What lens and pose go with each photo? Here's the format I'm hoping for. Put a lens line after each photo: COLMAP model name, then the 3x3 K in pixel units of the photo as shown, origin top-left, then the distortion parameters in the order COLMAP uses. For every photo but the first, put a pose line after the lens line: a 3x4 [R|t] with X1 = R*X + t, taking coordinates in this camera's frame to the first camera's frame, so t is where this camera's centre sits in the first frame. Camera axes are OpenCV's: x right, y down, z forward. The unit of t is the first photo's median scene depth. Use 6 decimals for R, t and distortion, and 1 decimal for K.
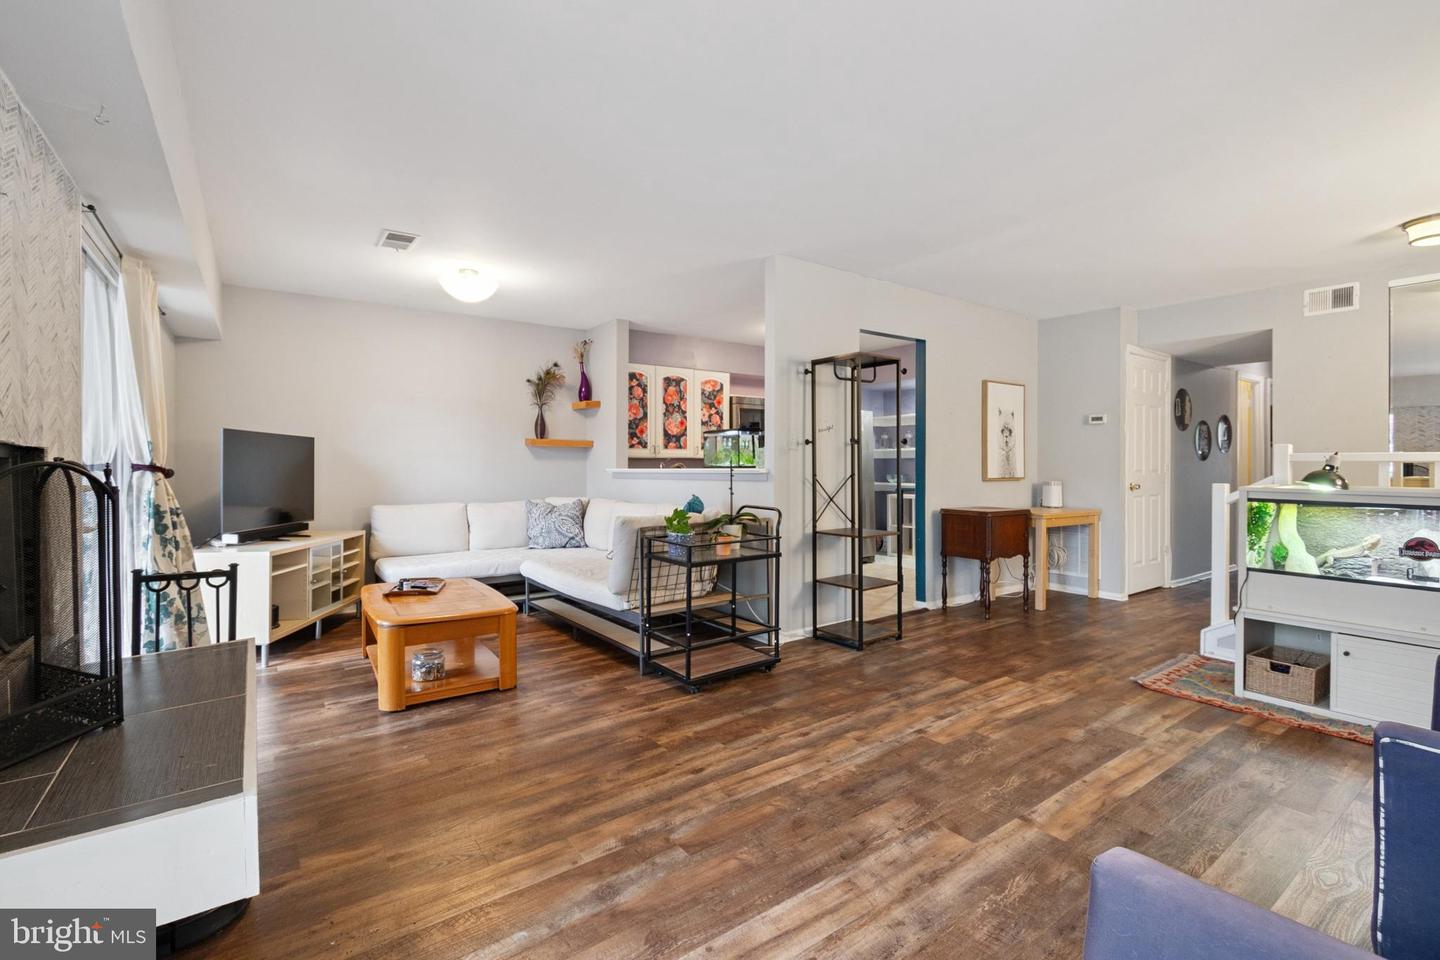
lens RADIAL K [[646.3, 0, 724.5], [0, 646.3, 467.6], [0, 0, 1]] dist [0.005157, -0.002176]
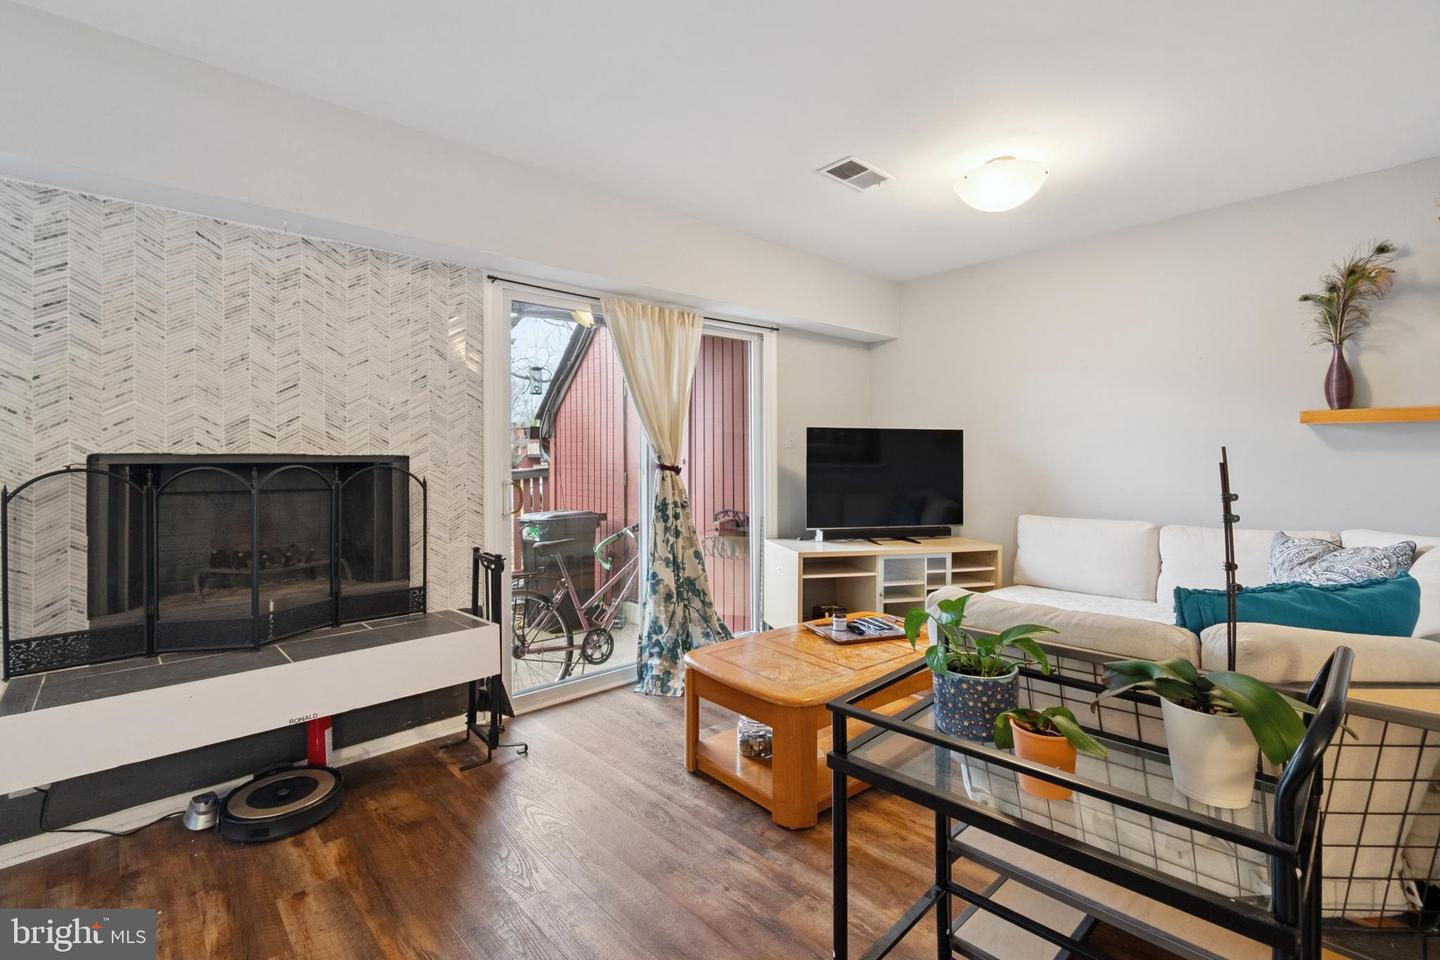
lens RADIAL K [[646.3, 0, 720.0], [0, 646.3, 456.3], [0, 0, 1]] dist [0.005157, -0.002176]
pose [[0.109037, -0.001876, -0.994036, 0.249110], [0.000369, 0.999998, -0.001846, -0.012706], [0.994038, -0.000165, 0.109037, 0.768876]]
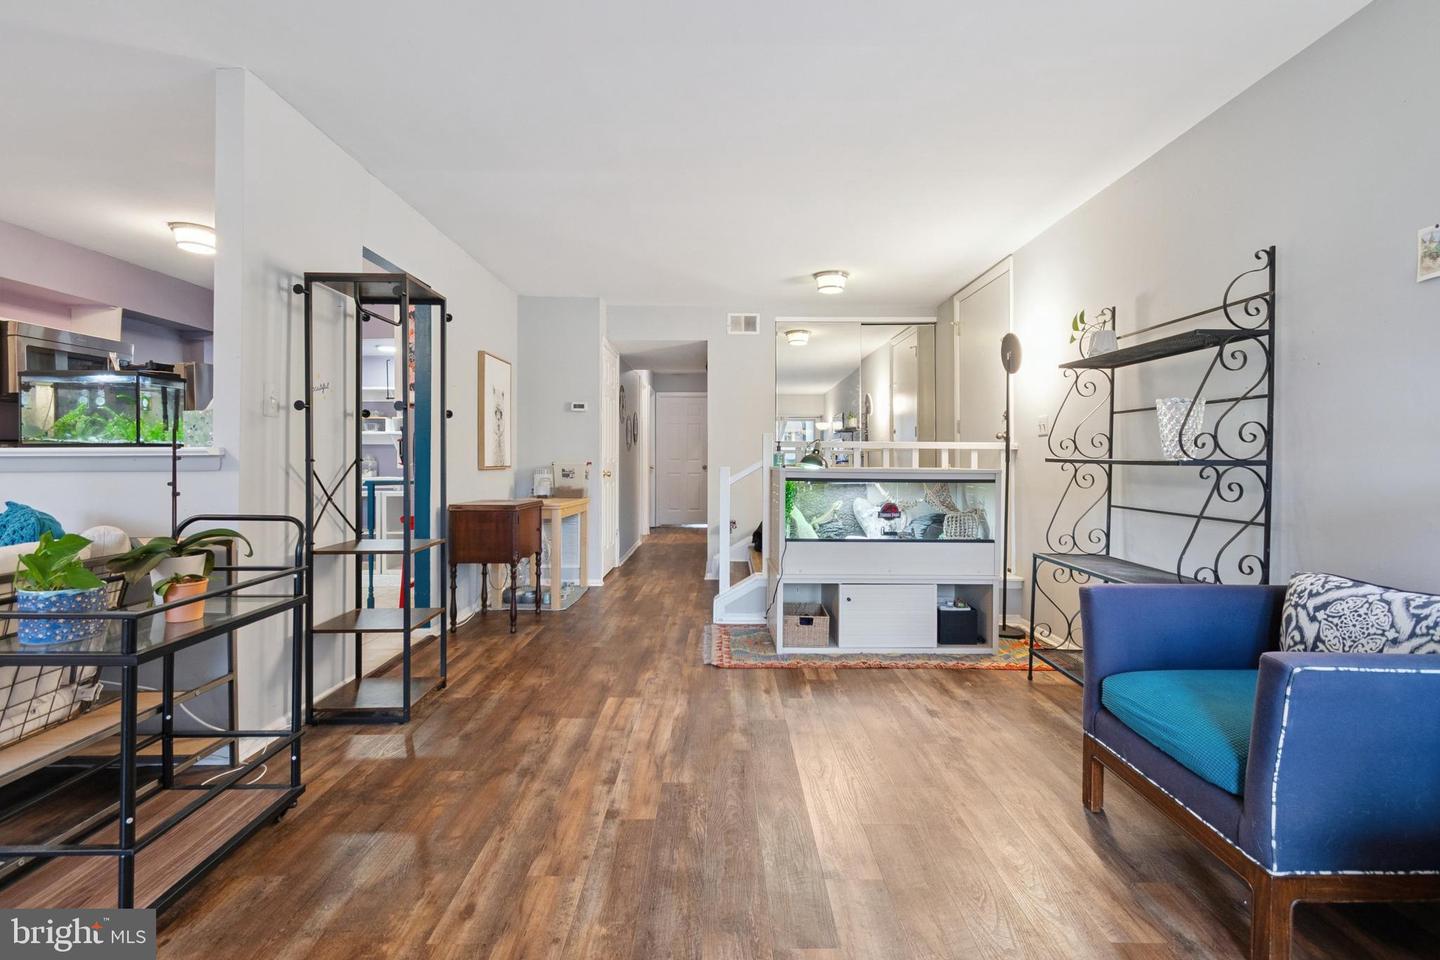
lens RADIAL K [[646.3, 0, 727.3], [0, 646.3, 460.3], [0, 0, 1]] dist [0.005157, -0.002176]
pose [[0.577995, 0.000863, 0.816040, -0.151622], [0.002523, 0.999993, -0.002845, 0.016466], [-0.816036, 0.003703, 0.577989, 0.360832]]
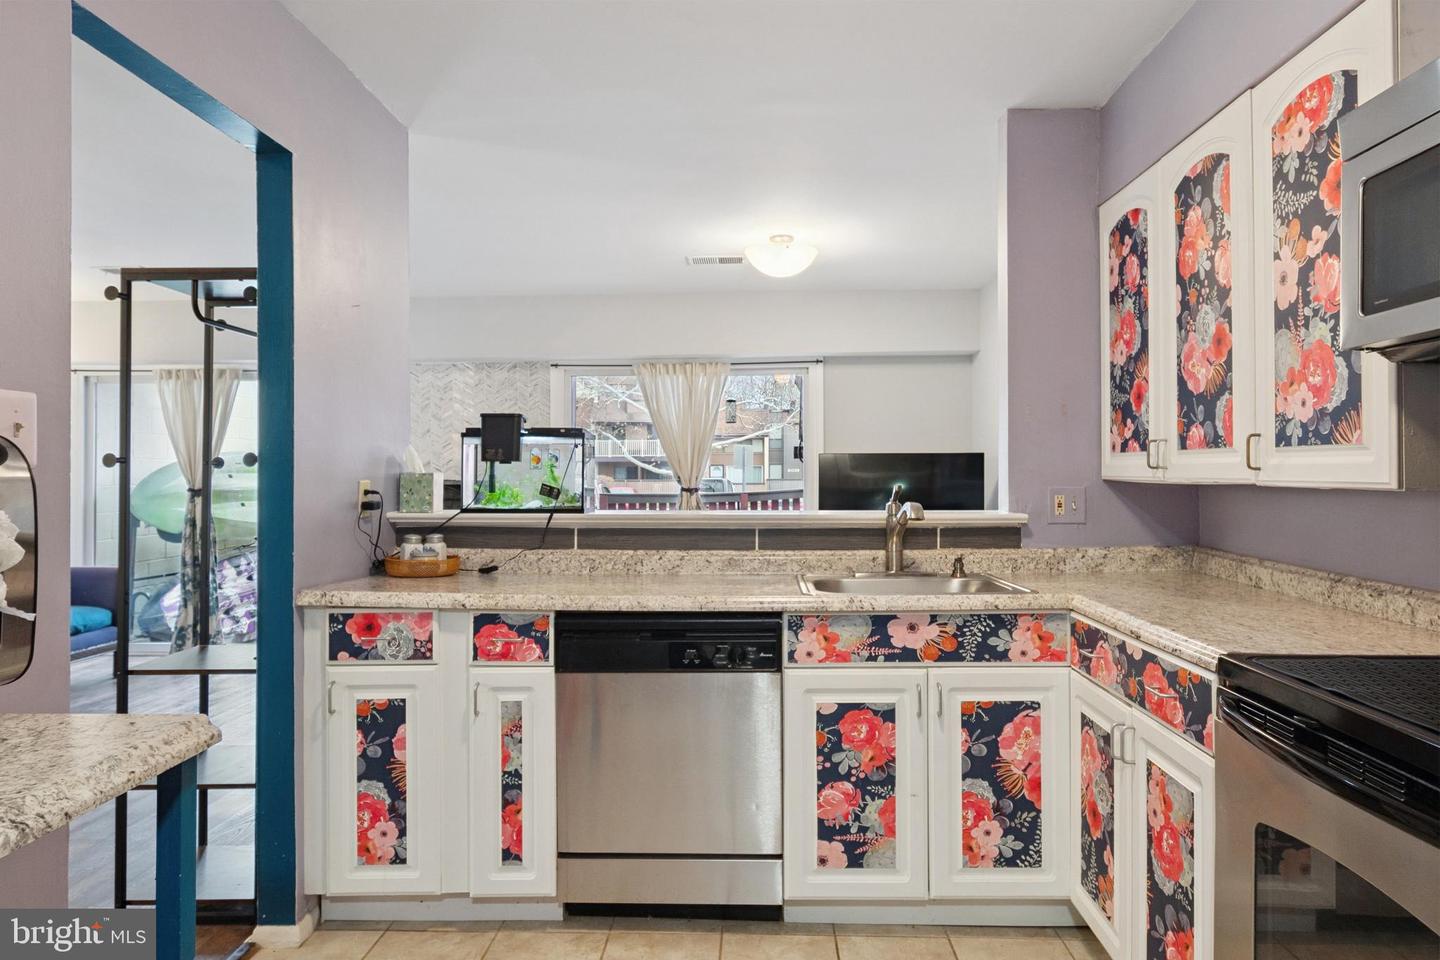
lens RADIAL K [[888.8, 0, 729.0], [0, 888.8, 471.2], [0, 0, 1]] dist [-0.002078, 0.000007]
pose [[-0.622512, 0.006553, -0.782583, 0.547071], [0.003612, 0.999978, 0.005500, -0.039715], [0.782602, 0.000597, -0.622522, 1.883891]]
